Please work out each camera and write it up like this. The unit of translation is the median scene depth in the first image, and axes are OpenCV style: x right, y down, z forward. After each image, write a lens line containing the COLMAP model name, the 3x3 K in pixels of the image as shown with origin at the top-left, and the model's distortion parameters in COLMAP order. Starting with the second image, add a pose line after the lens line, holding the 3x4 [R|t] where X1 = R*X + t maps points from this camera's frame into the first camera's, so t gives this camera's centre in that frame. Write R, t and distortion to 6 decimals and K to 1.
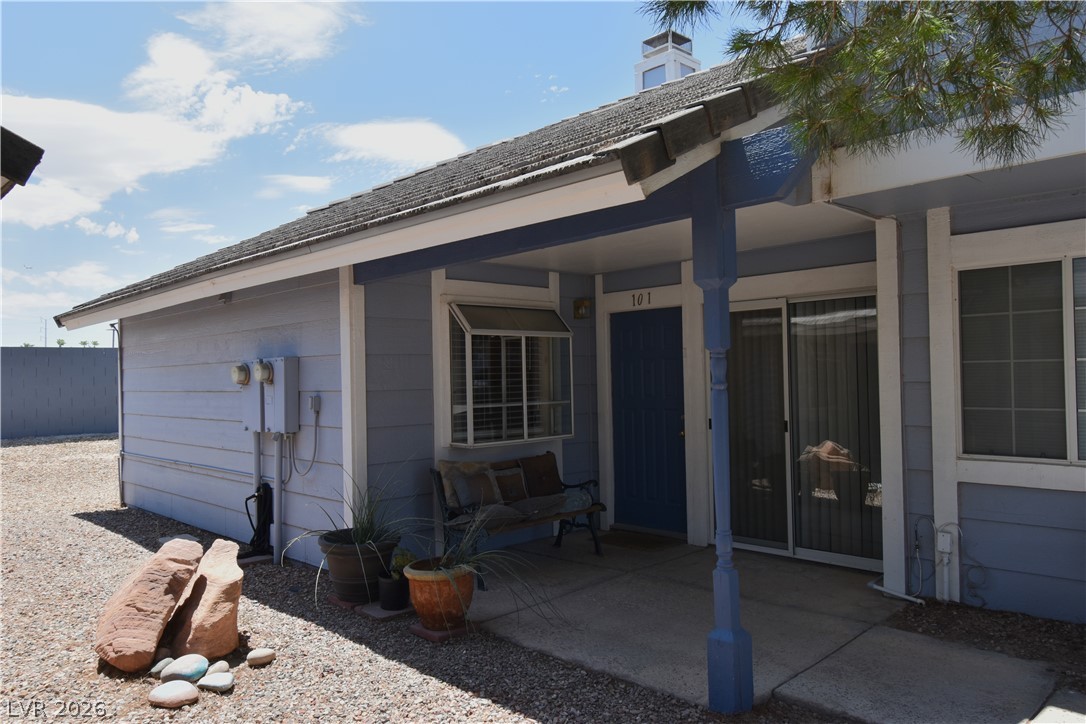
lens RADIAL K [[799.9, 0, 544.8], [0, 799.9, 360.3], [0, 0, 1]] dist [-0.005153, 0.000137]
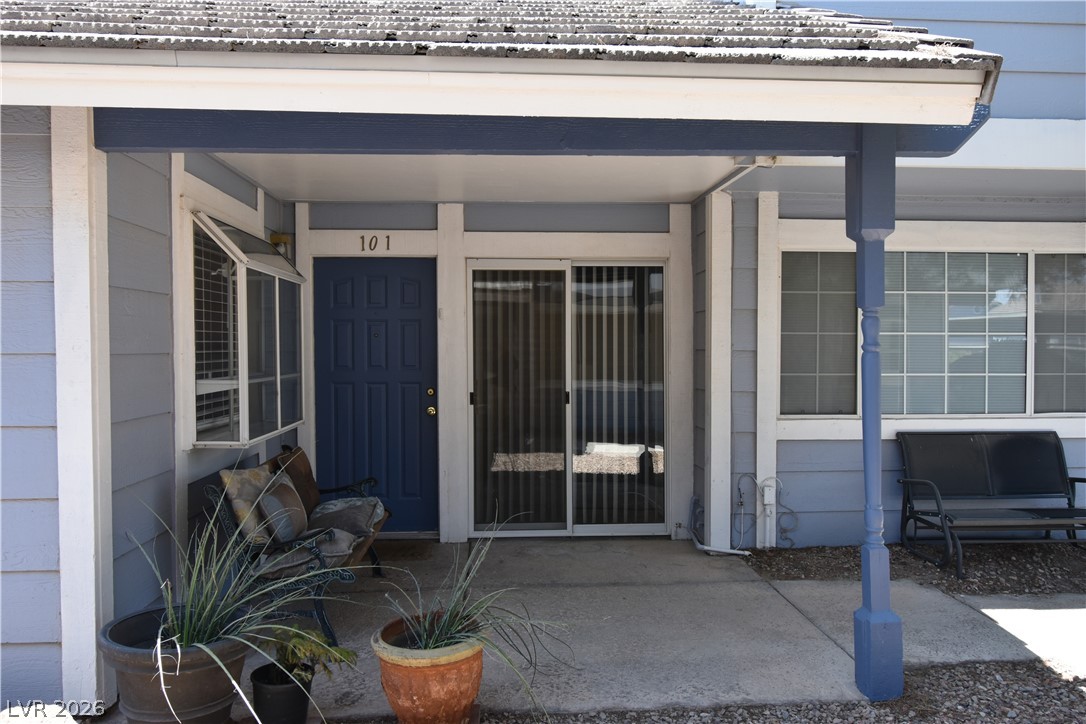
lens RADIAL K [[799.9, 0, 543.1], [0, 799.9, 365.9], [0, 0, 1]] dist [-0.005153, 0.000137]
pose [[0.635315, 0.001032, 0.772252, -0.527532], [-0.027550, 0.999393, 0.021330, 0.031588], [-0.771761, -0.034827, 0.634958, 0.516801]]
